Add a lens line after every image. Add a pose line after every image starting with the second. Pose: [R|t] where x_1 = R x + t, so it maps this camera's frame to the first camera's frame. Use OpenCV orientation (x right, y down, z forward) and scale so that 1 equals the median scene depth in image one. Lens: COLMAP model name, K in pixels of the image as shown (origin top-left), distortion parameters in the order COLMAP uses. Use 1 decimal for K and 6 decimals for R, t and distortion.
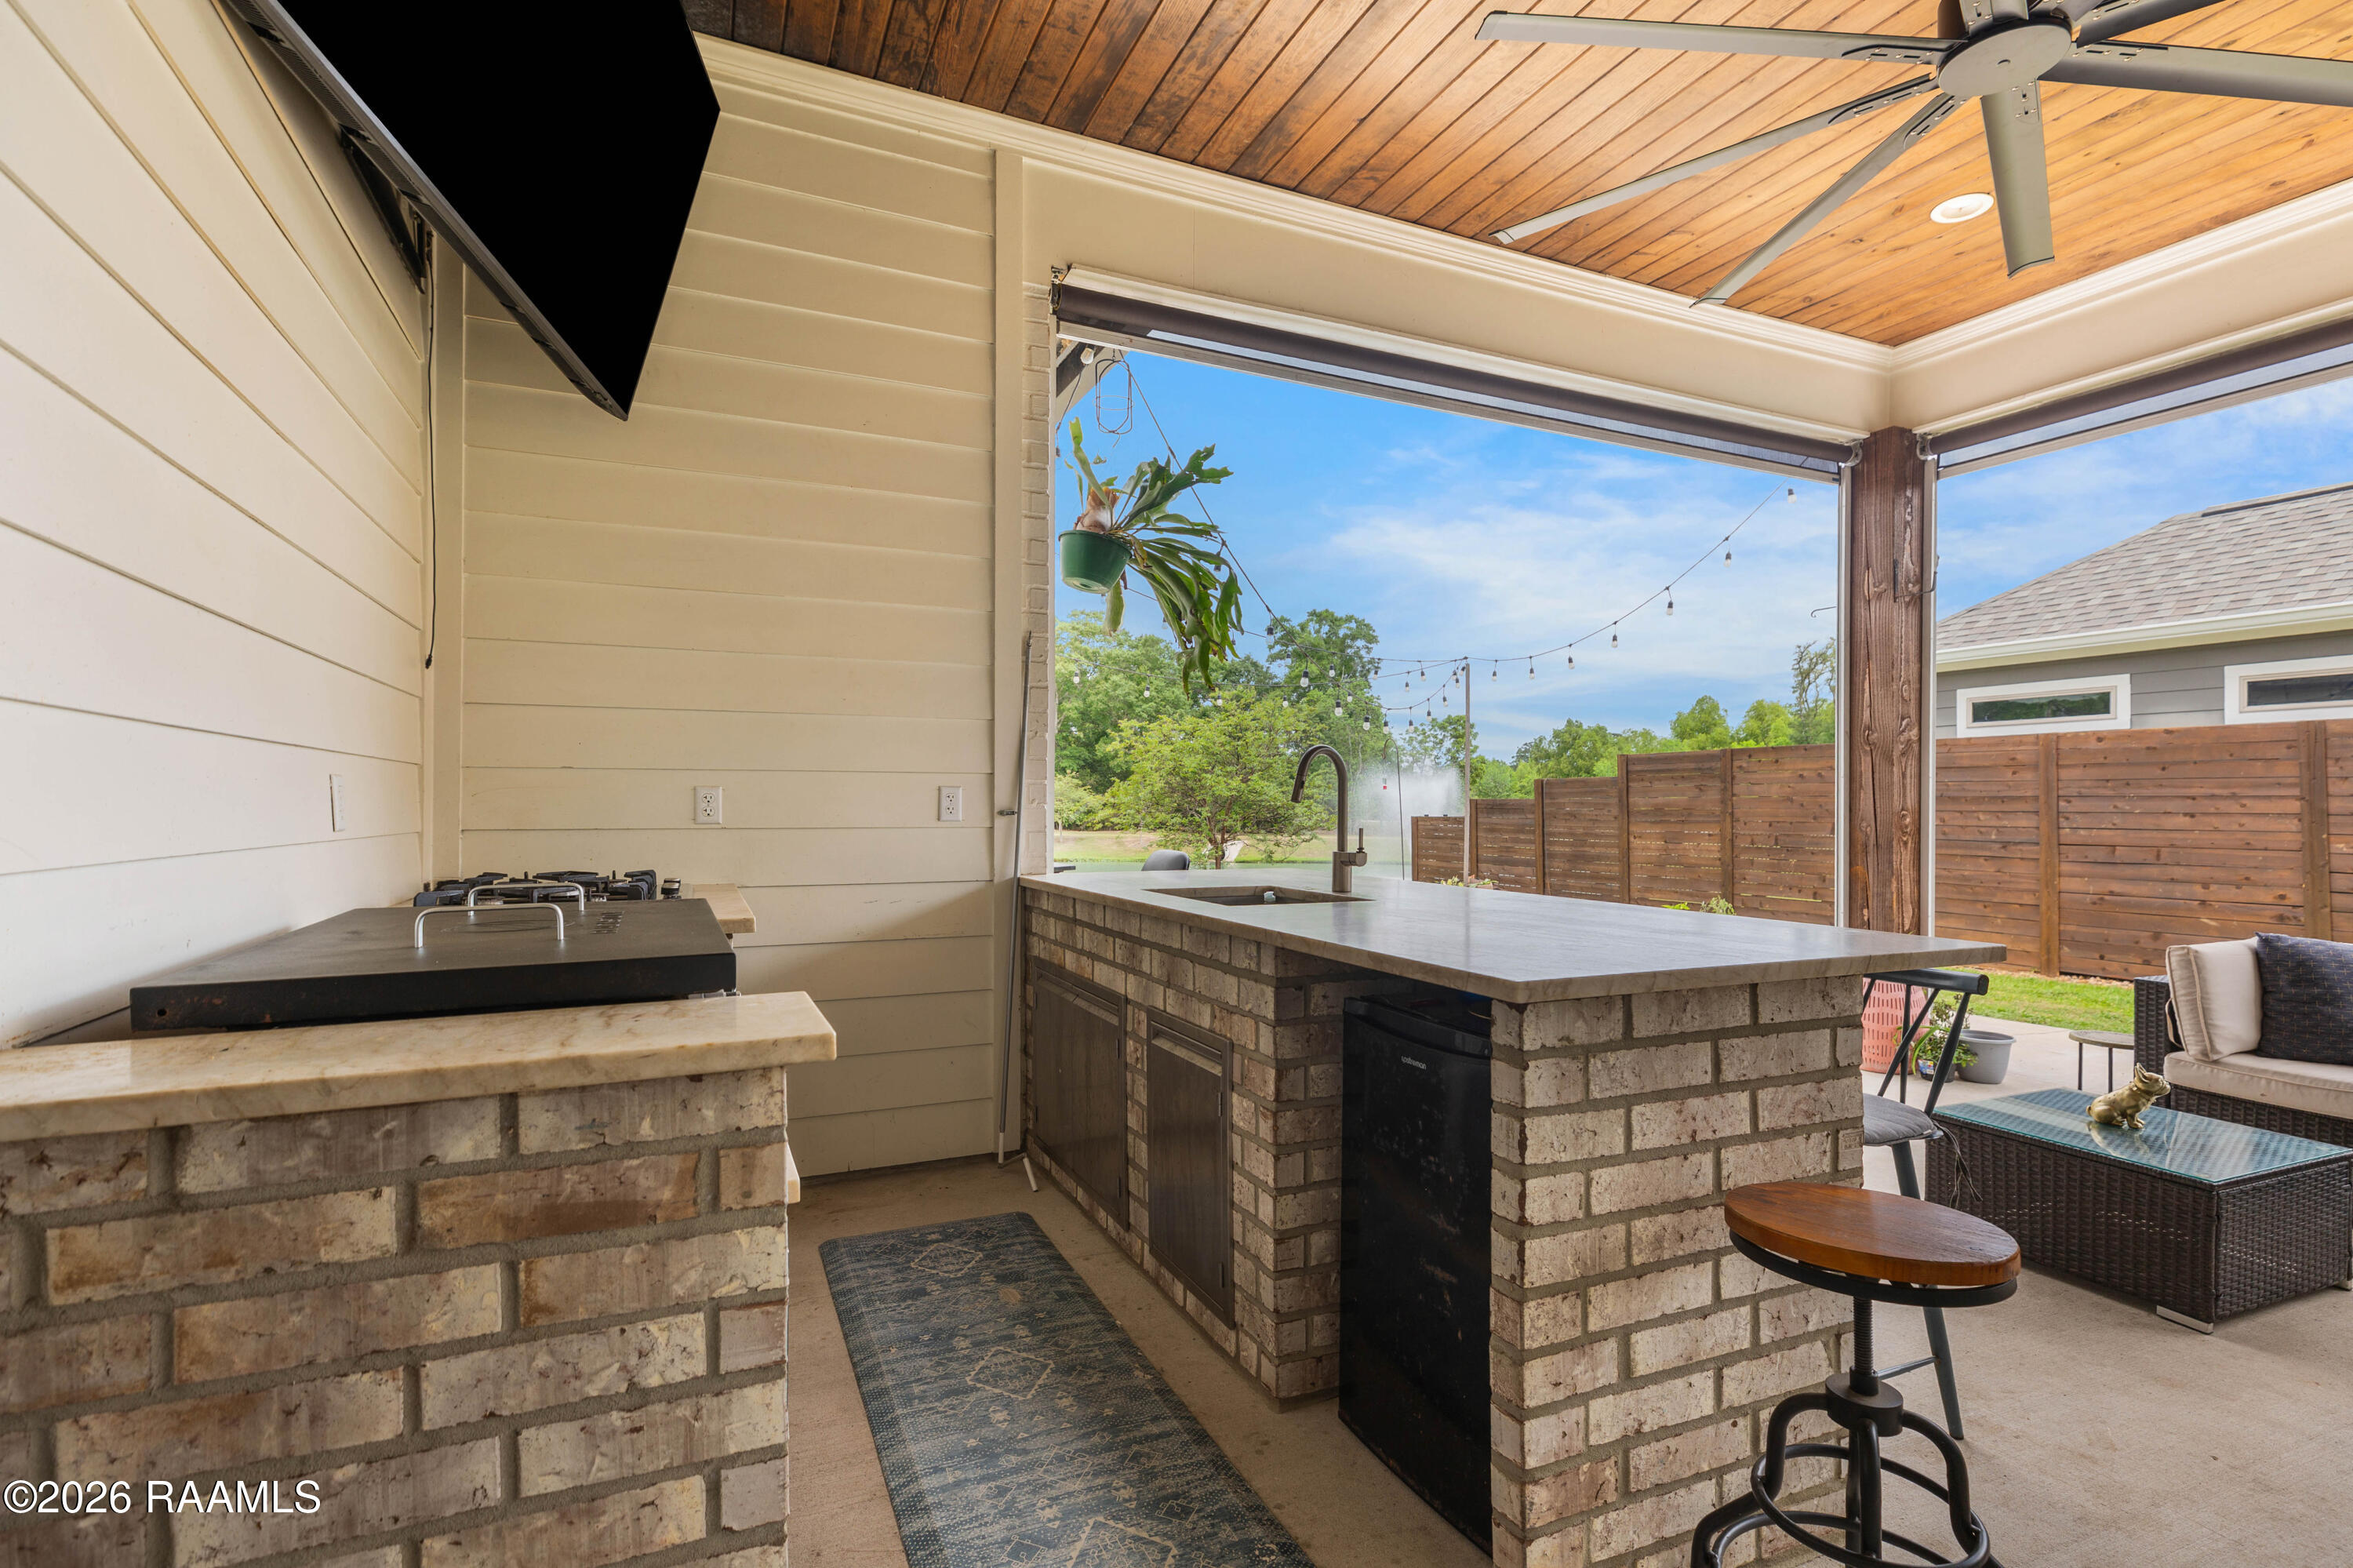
lens RADIAL K [[1109.6, 0, 1172.8], [0, 1109.6, 803.9], [0, 0, 1]] dist [0.007274, -0.000411]
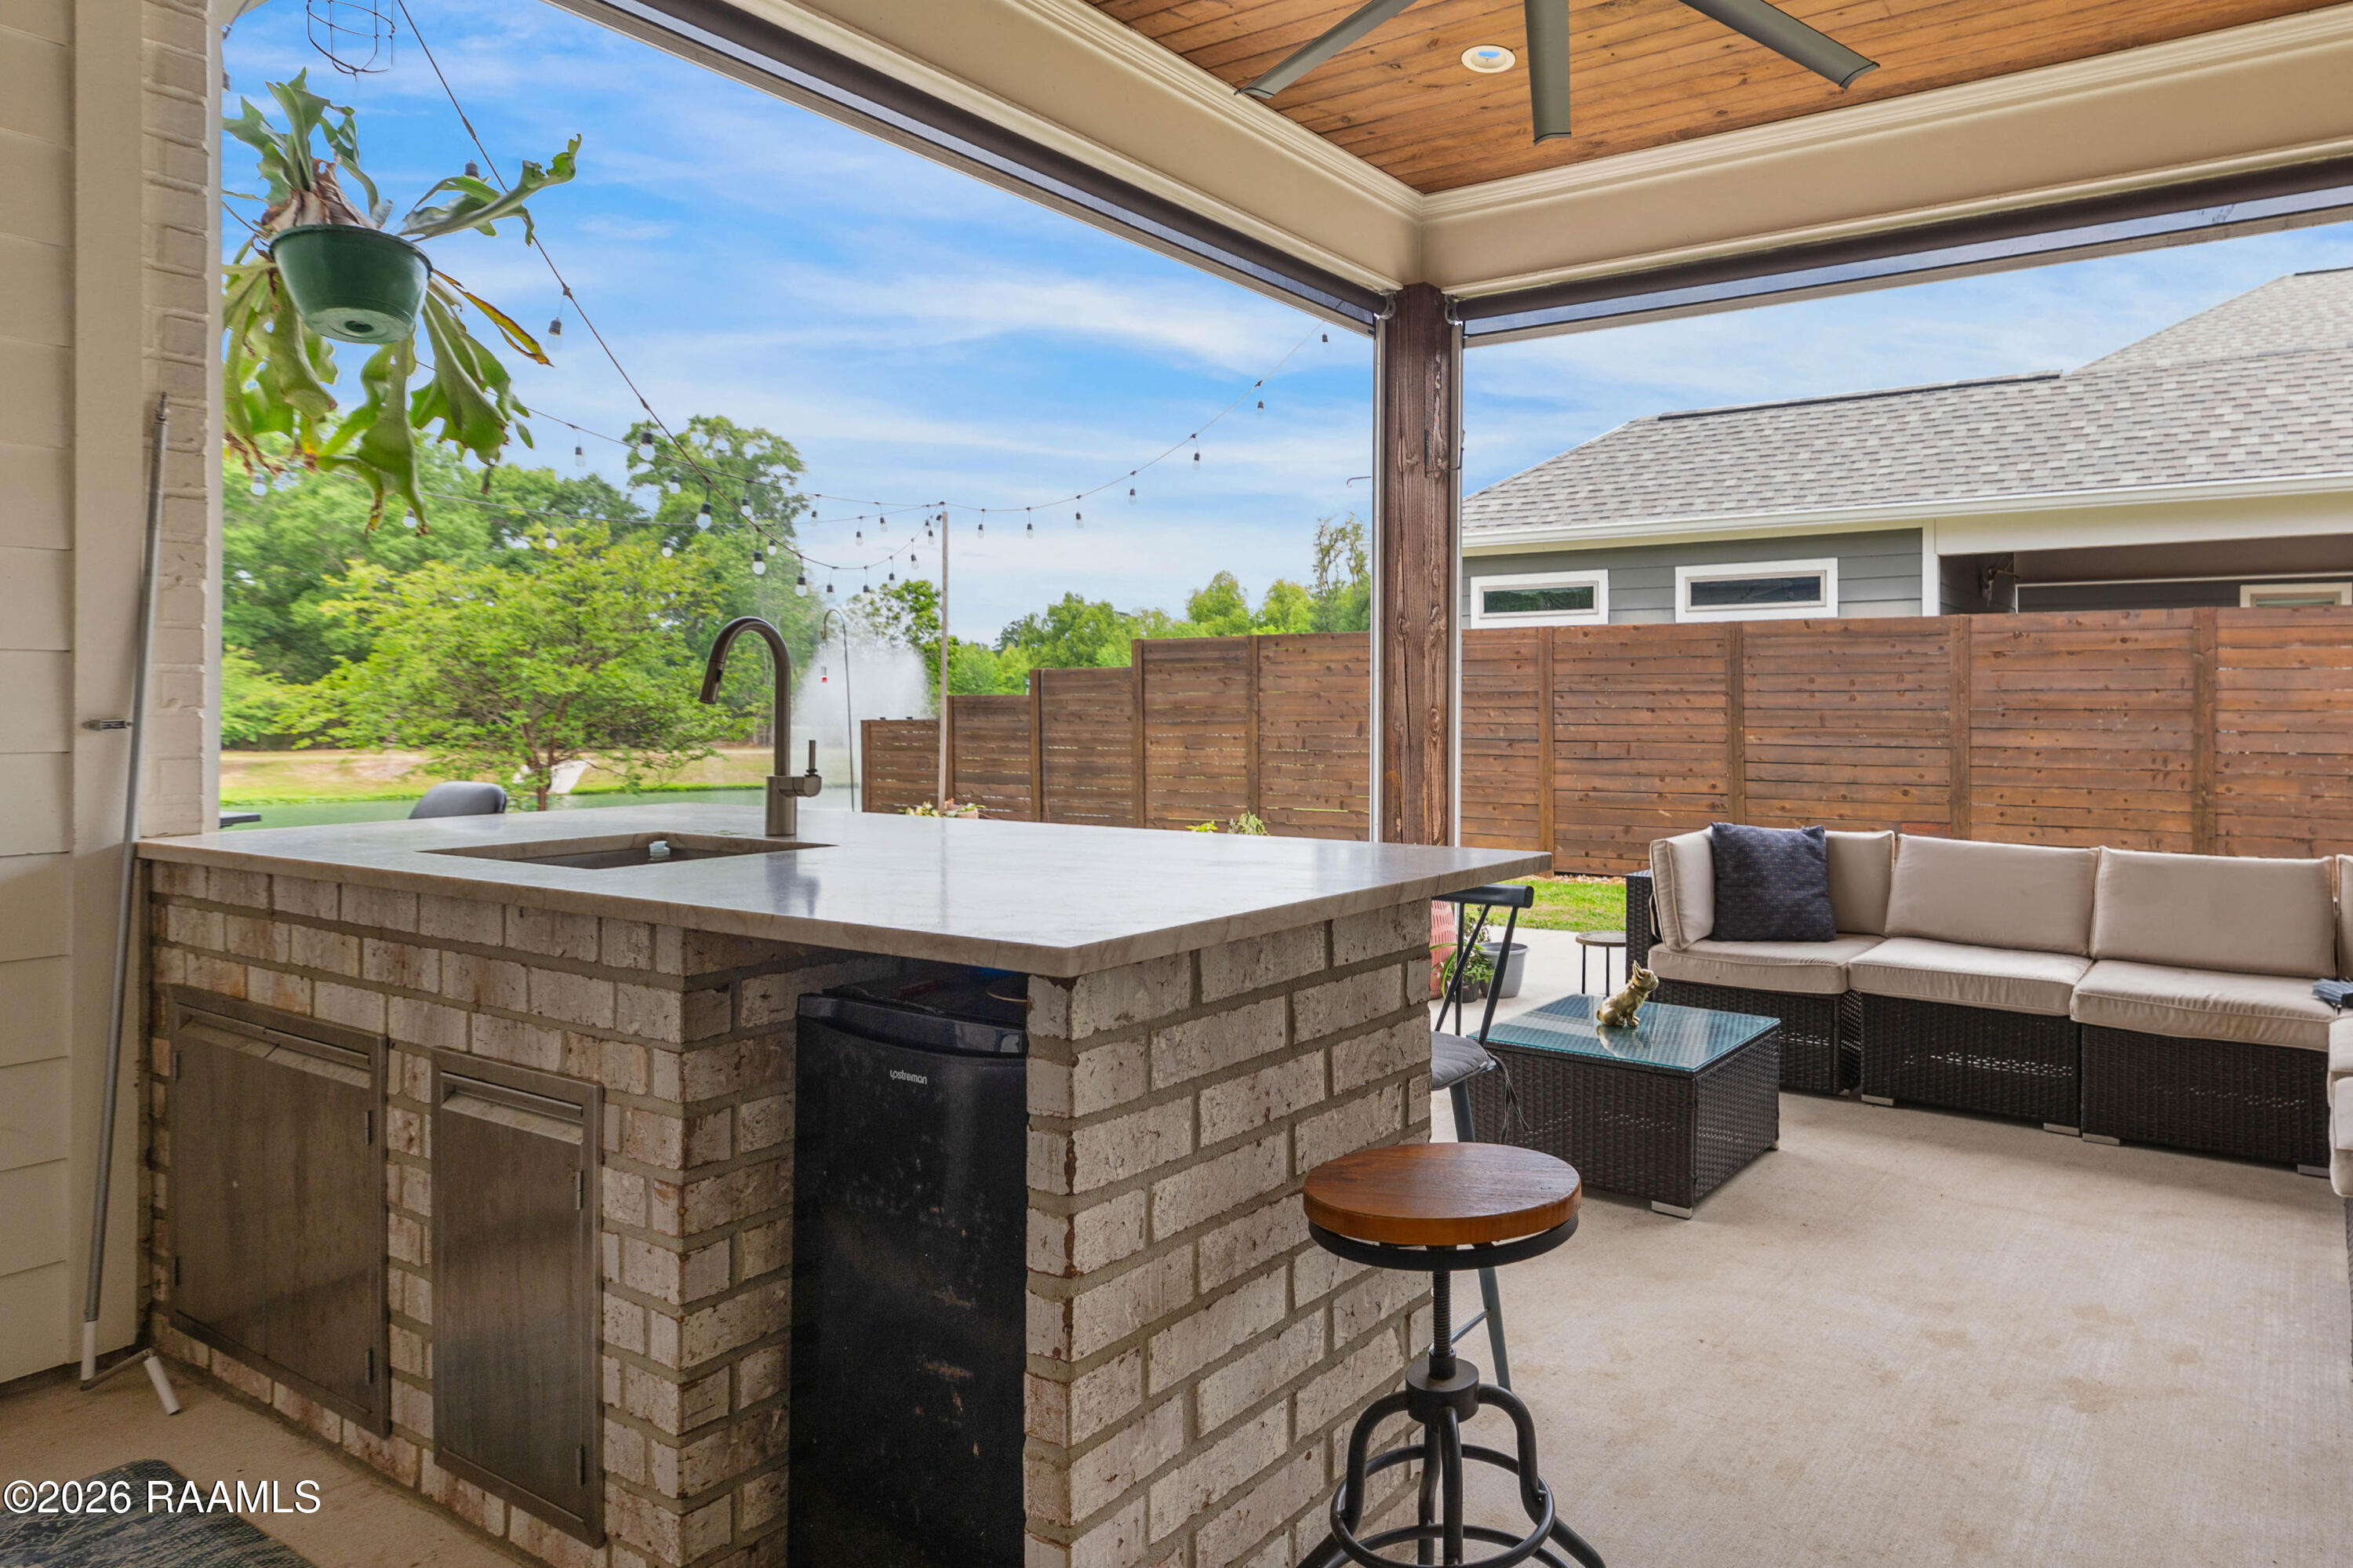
lens RADIAL K [[1377.8, 0, 1303.4], [0, 1377.8, 686.3], [0, 0, 1]] dist [0.006306, 0.003495]
pose [[0.819602, -0.000566, 0.572933, -0.072703], [0.002673, 0.999992, -0.002836, -0.008843], [-0.572927, 0.003856, 0.819597, 0.140601]]
